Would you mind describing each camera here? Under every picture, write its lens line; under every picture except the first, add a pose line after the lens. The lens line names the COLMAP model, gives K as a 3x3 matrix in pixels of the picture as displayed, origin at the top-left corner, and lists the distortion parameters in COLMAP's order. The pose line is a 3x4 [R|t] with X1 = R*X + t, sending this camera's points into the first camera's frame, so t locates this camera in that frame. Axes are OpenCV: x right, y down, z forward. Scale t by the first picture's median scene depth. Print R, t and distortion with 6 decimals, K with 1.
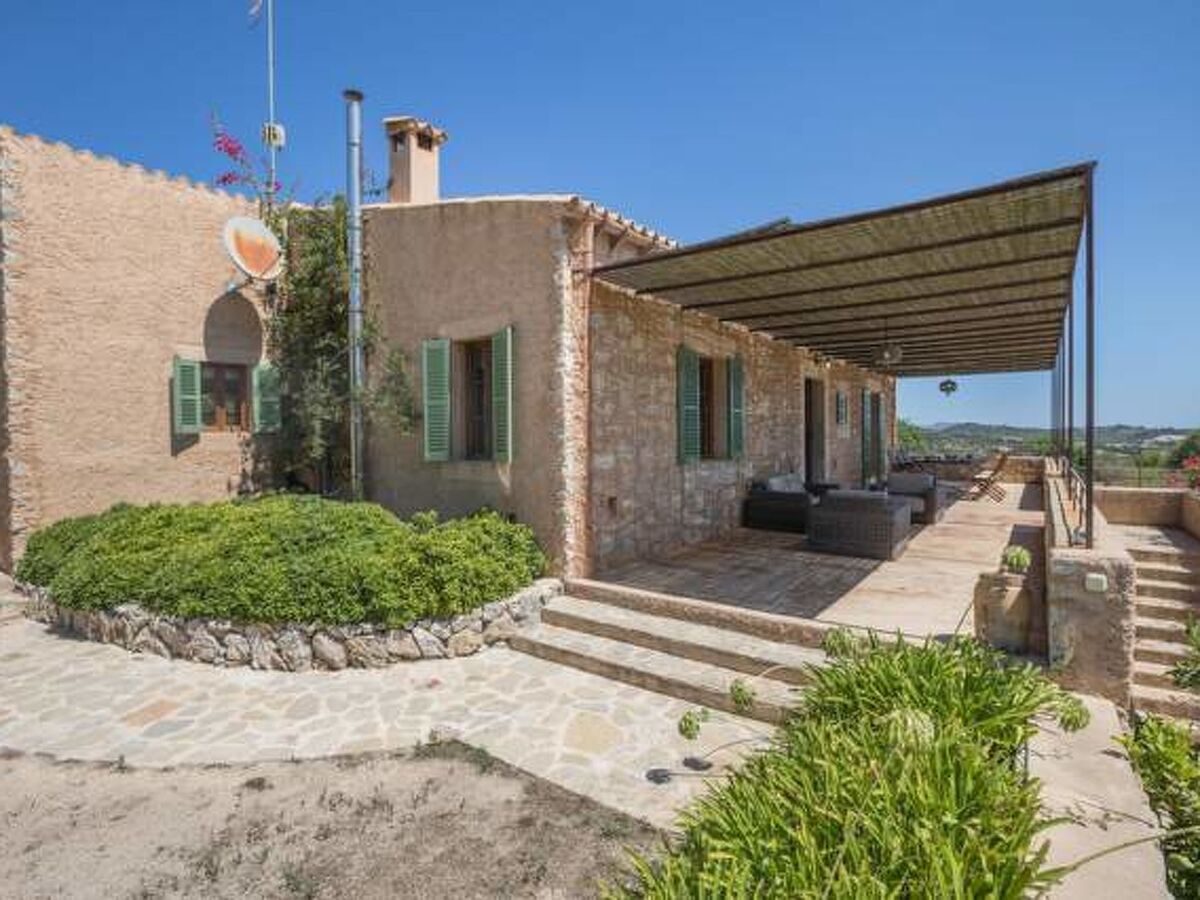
lens RADIAL K [[616.6, 0, 603.9], [0, 616.6, 448.1], [0, 0, 1]] dist [-0.050484, 0.018924]
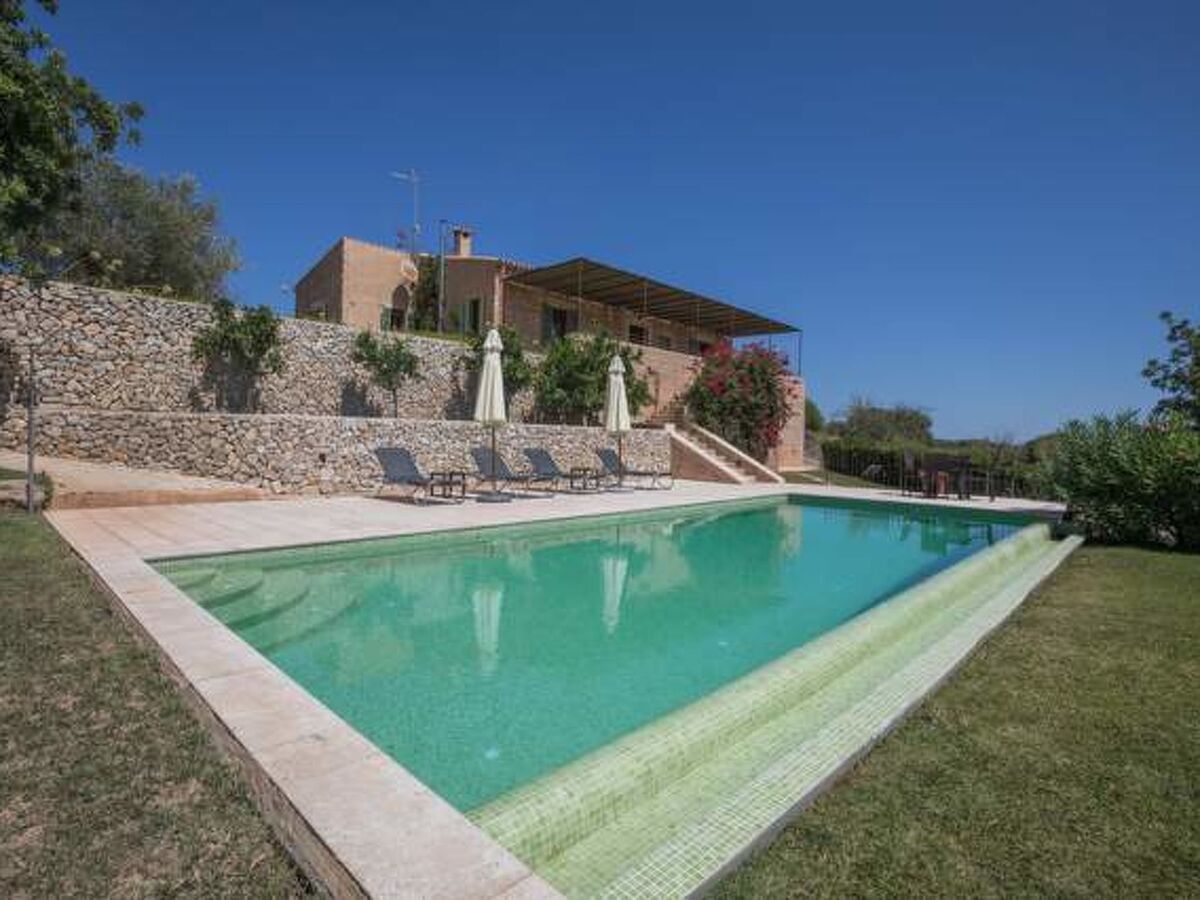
lens RADIAL K [[616.6, 0, 598.7], [0, 616.6, 452.2], [0, 0, 1]] dist [-0.050484, 0.018924]
pose [[0.990141, 0.041117, -0.133906, 0.839475], [-0.041023, 0.999152, 0.003459, 0.550563], [0.133935, 0.002069, 0.990988, -1.985151]]
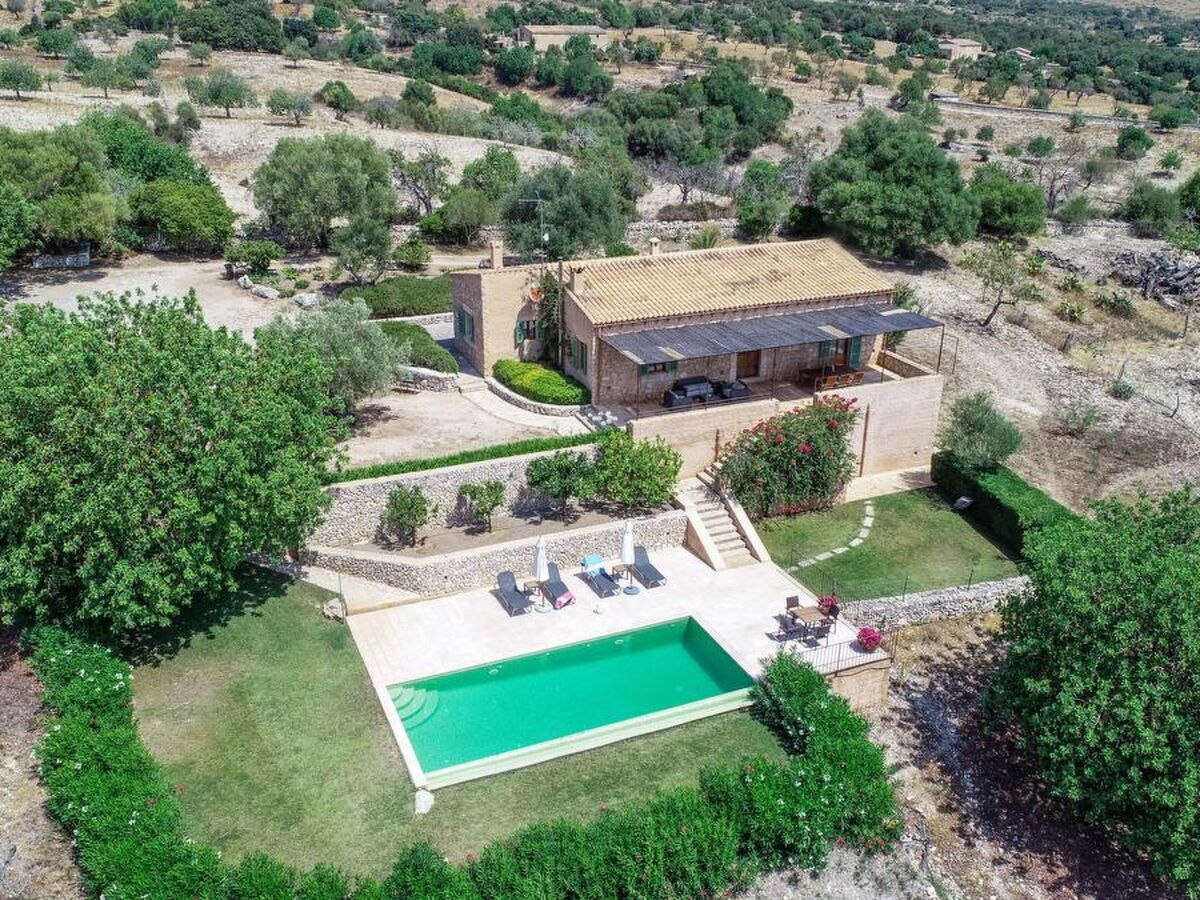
lens RADIAL K [[1066.4, 0, 600.5], [0, 1066.4, 449.2], [0, 0, 1]] dist [0.002690, -0.008190]
pose [[0.865445, 0.215110, -0.452473, 2.834804], [-0.034519, 0.926590, 0.374485, -1.897607], [0.499813, -0.308477, 0.809339, -4.245311]]
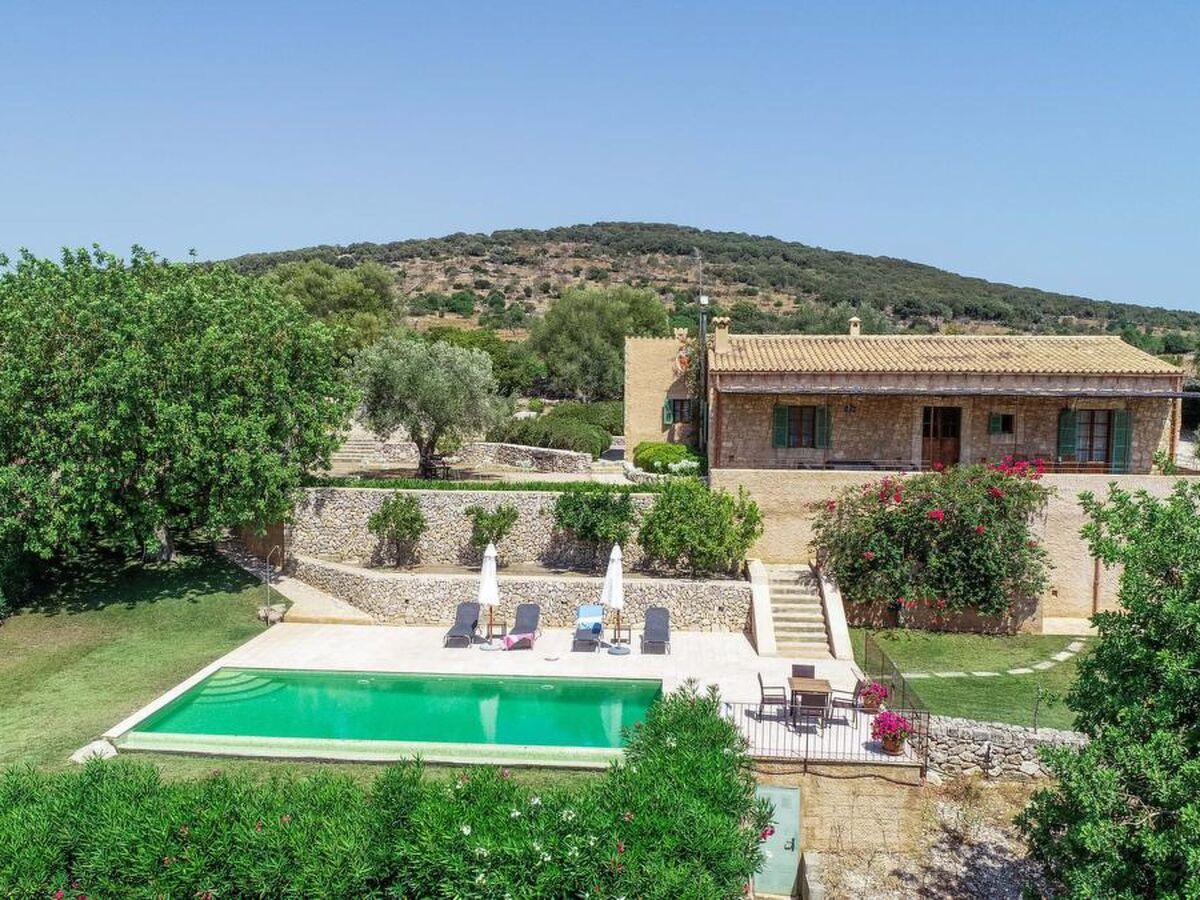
lens RADIAL K [[1066.4, 0, 599.5], [0, 1066.4, 456.8], [0, 0, 1]] dist [0.002690, -0.008190]
pose [[0.532811, 0.095602, -0.840817, 3.771241], [-0.034290, 0.995221, 0.091429, -0.348515], [0.845539, -0.019883, 0.533543, -2.225188]]
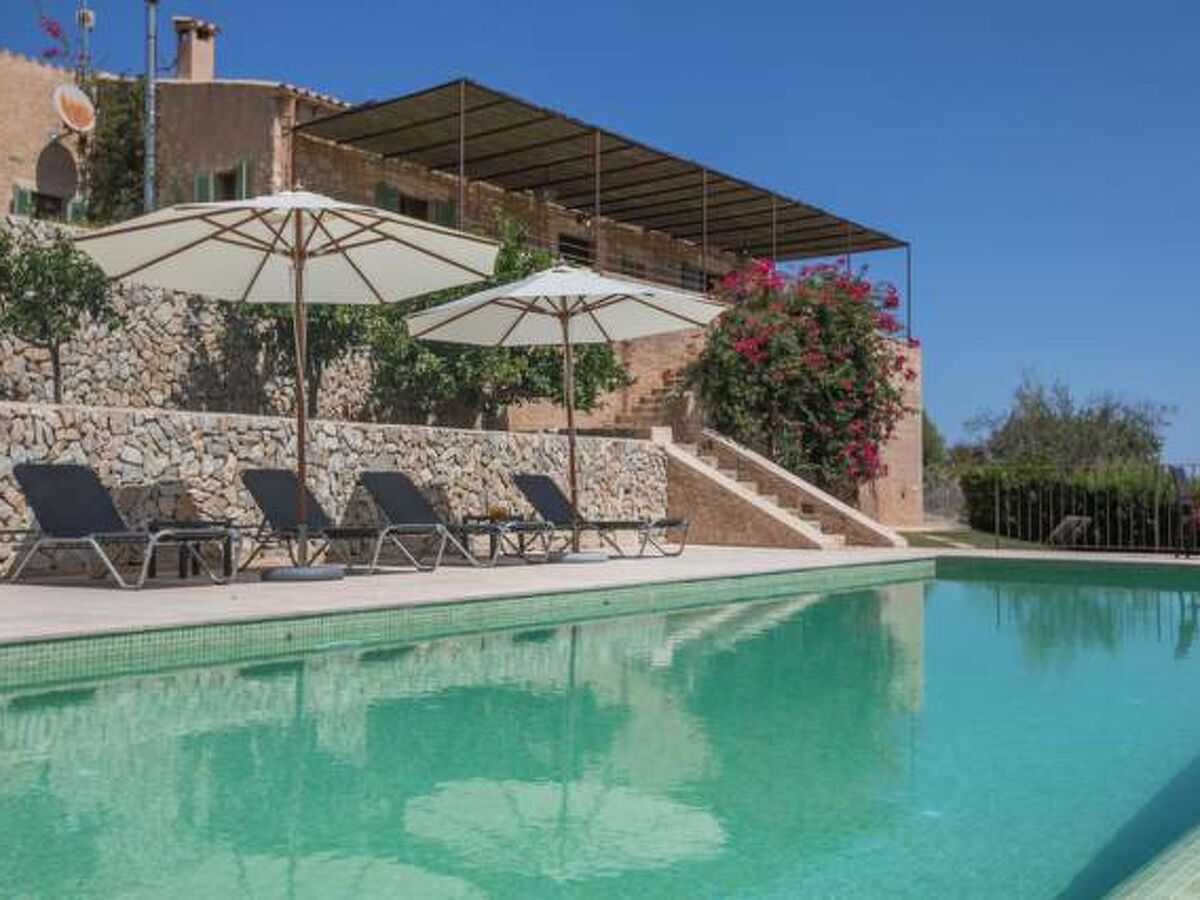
lens RADIAL K [[1274.7, 0, 597.0], [0, 1274.7, 446.4], [0, 0, 1]] dist [0.051931, 0.000000]
pose [[0.998989, 0.015531, -0.042184, 0.769529], [-0.018014, 0.998088, -0.059127, 0.611187], [0.041185, 0.059827, 0.997359, -1.903239]]
